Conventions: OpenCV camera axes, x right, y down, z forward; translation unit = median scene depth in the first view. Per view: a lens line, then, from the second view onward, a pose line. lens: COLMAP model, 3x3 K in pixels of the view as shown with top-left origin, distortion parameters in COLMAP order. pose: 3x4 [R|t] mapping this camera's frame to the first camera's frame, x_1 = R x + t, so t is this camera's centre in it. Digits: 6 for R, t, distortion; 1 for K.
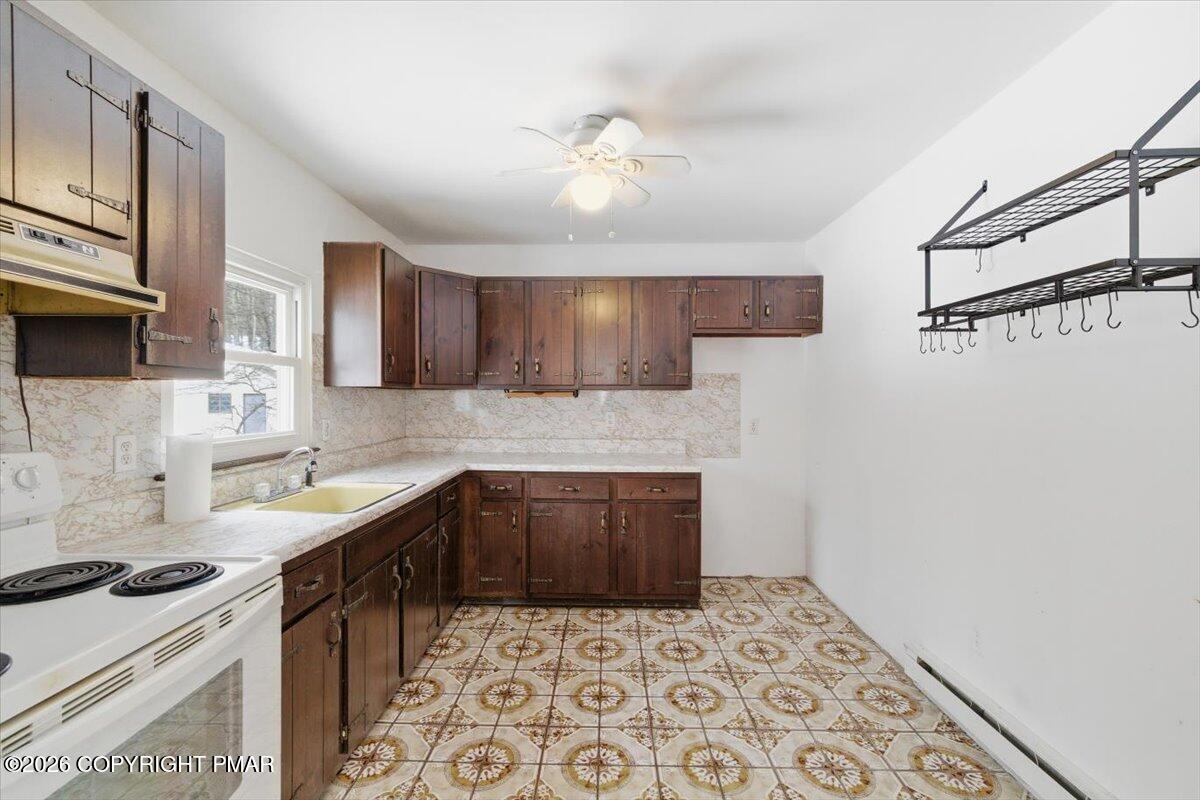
lens RADIAL K [[502.5, 0, 595.1], [0, 502.5, 395.8], [0, 0, 1]] dist [0.001672, -0.000568]
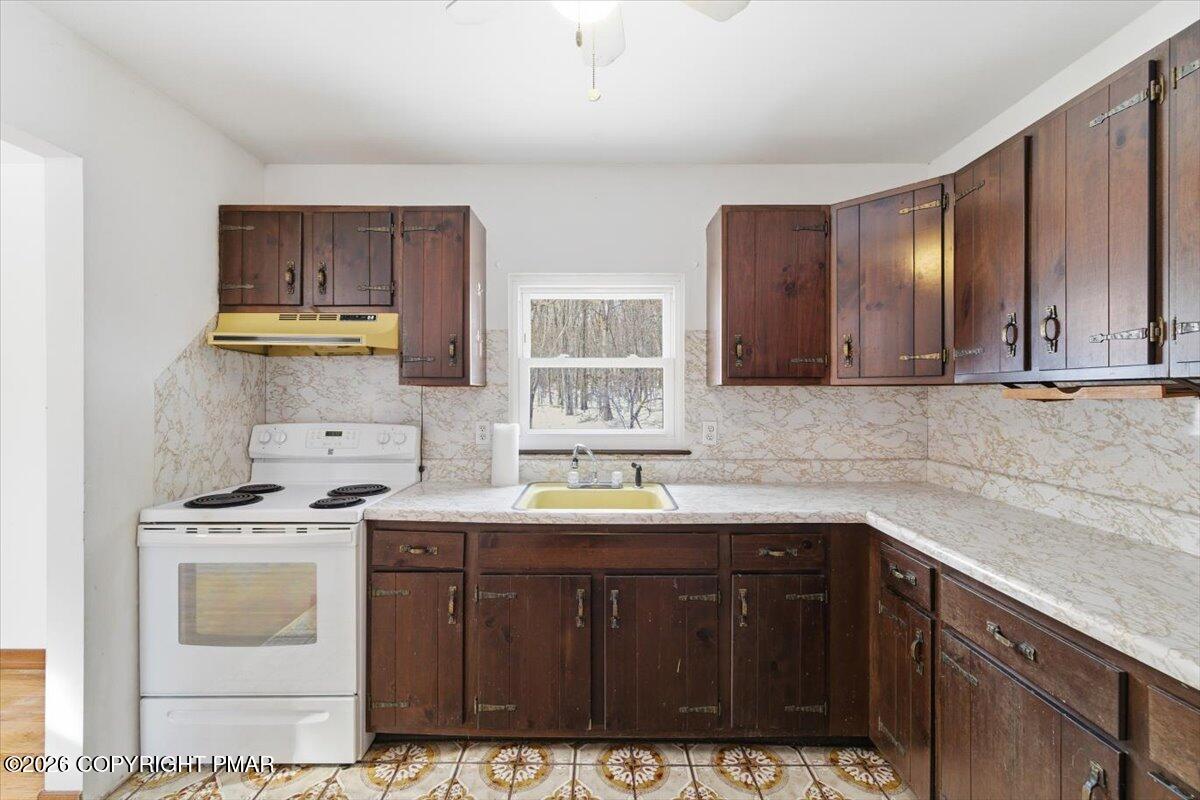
lens RADIAL K [[502.5, 0, 595.1], [0, 502.5, 395.8], [0, 0, 1]] dist [0.001672, -0.000568]
pose [[0.020220, 0.000618, -0.999795, 0.349251], [0.000453, 1.000000, 0.000627, -0.000863], [0.999795, -0.000466, 0.020219, 0.727722]]
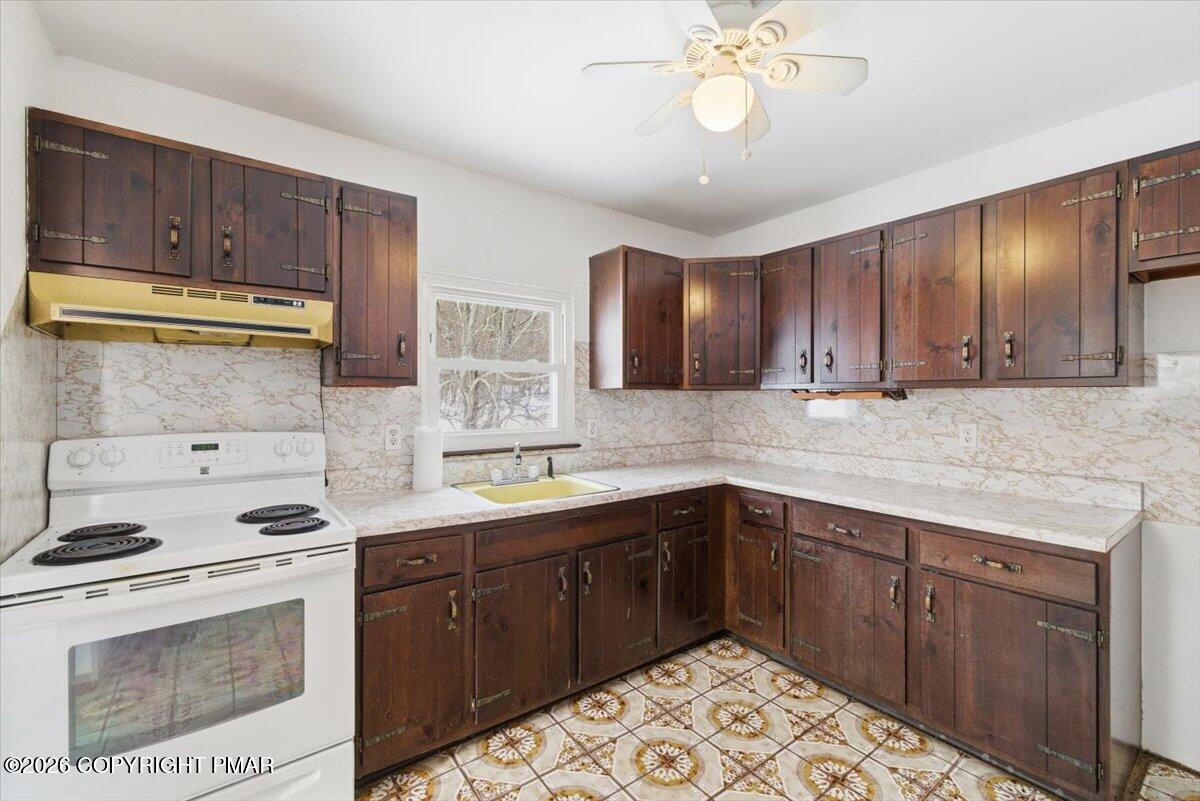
lens RADIAL K [[502.5, 0, 595.1], [0, 502.5, 396.3], [0, 0, 1]] dist [0.001672, -0.000568]
pose [[0.611020, -0.000322, -0.791615, 0.315253], [0.000012, 1.000000, -0.000398, -0.001773], [0.791615, 0.000234, 0.611020, 0.317386]]
